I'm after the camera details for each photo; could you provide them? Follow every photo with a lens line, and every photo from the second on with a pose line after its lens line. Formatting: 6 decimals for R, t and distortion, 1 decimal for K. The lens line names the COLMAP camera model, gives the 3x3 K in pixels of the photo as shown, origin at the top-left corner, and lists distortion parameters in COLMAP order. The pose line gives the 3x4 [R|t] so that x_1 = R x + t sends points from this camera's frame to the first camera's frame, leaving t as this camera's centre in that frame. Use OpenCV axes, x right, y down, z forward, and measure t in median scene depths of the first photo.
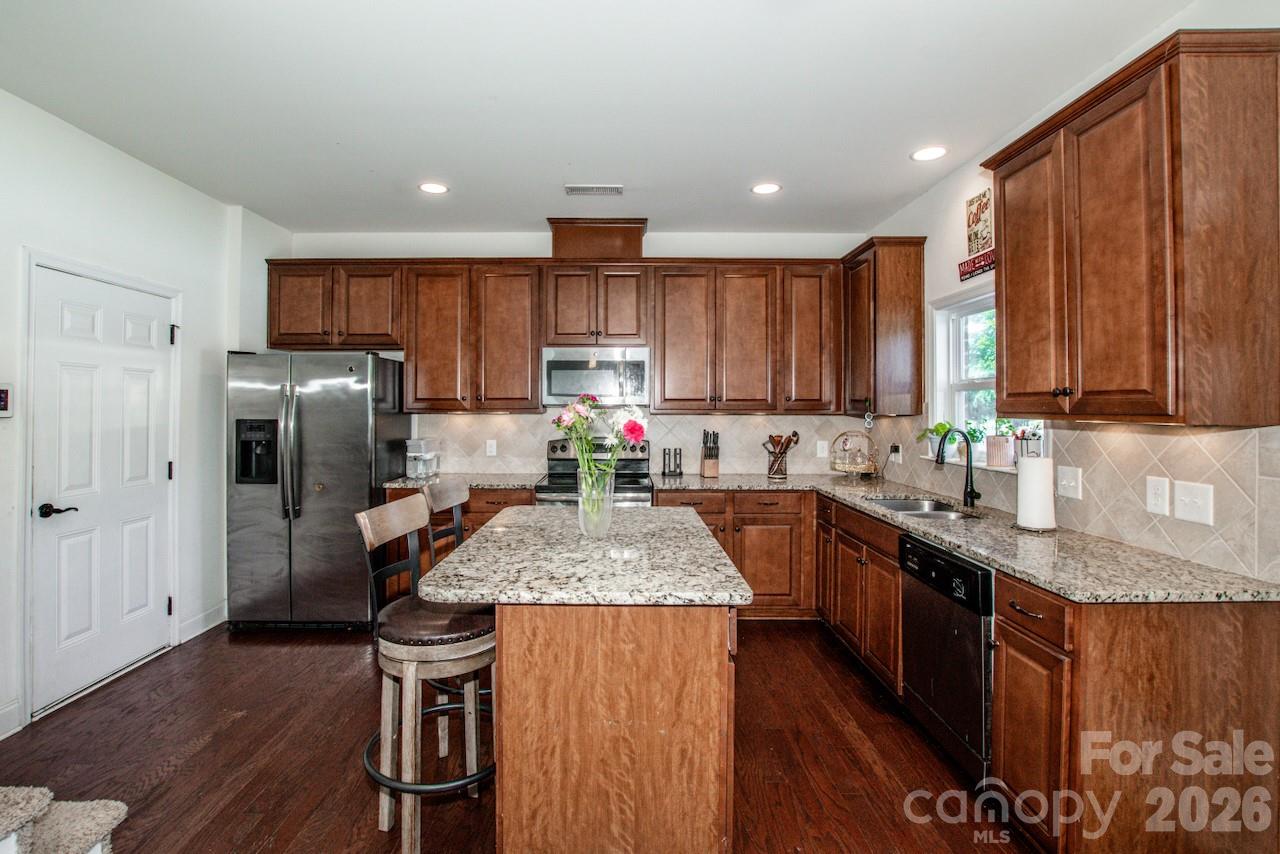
lens RADIAL K [[585.5, 0, 615.5], [0, 585.5, 401.7], [0, 0, 1]] dist [-0.038152, 0.000434]
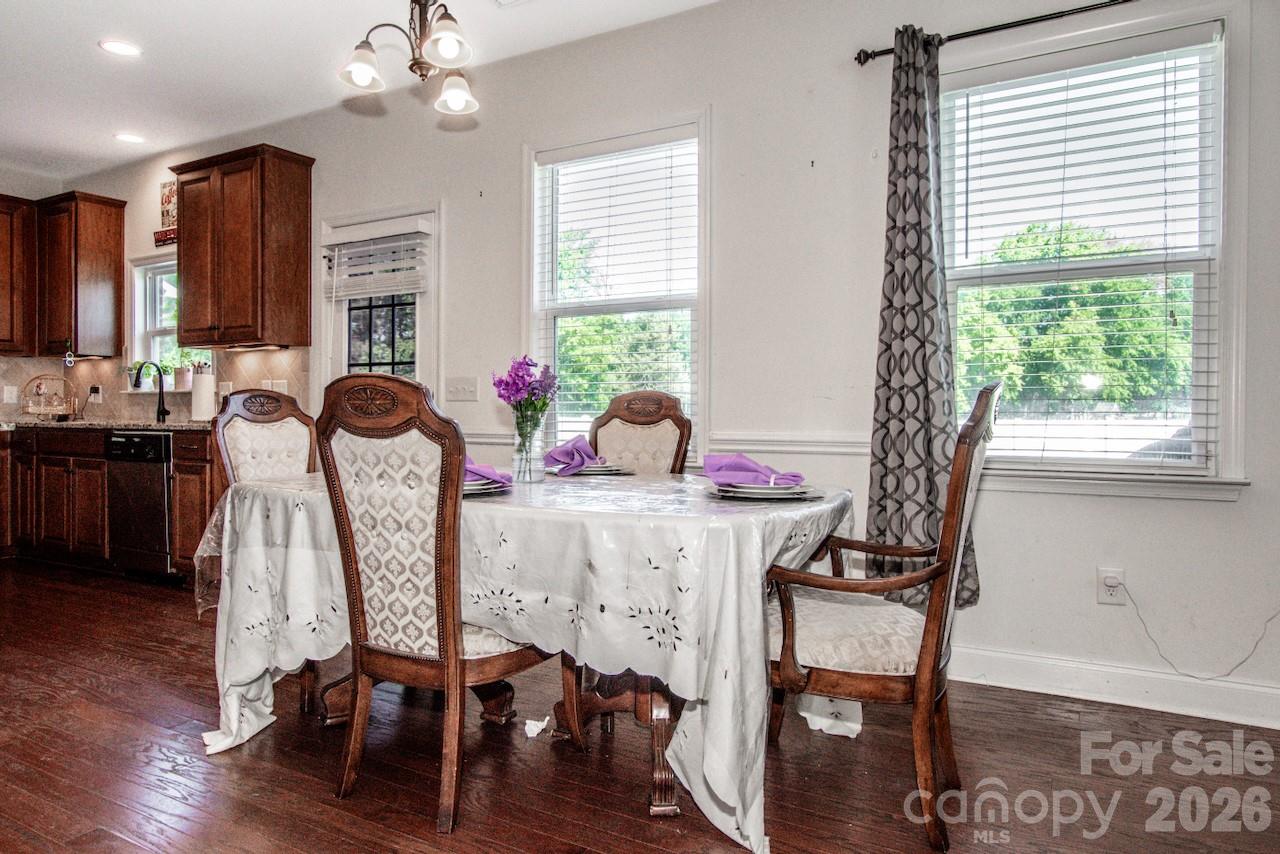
lens RADIAL K [[805.9, 0, 640.0], [0, 805.9, 427.0], [0, 0, 1]] dist [-0.002143, 0.000056]
pose [[0.487649, -0.014309, 0.872923, -0.328082], [-0.012994, 0.999636, 0.023645, 0.099547], [-0.872943, -0.022873, 0.487285, -0.609736]]
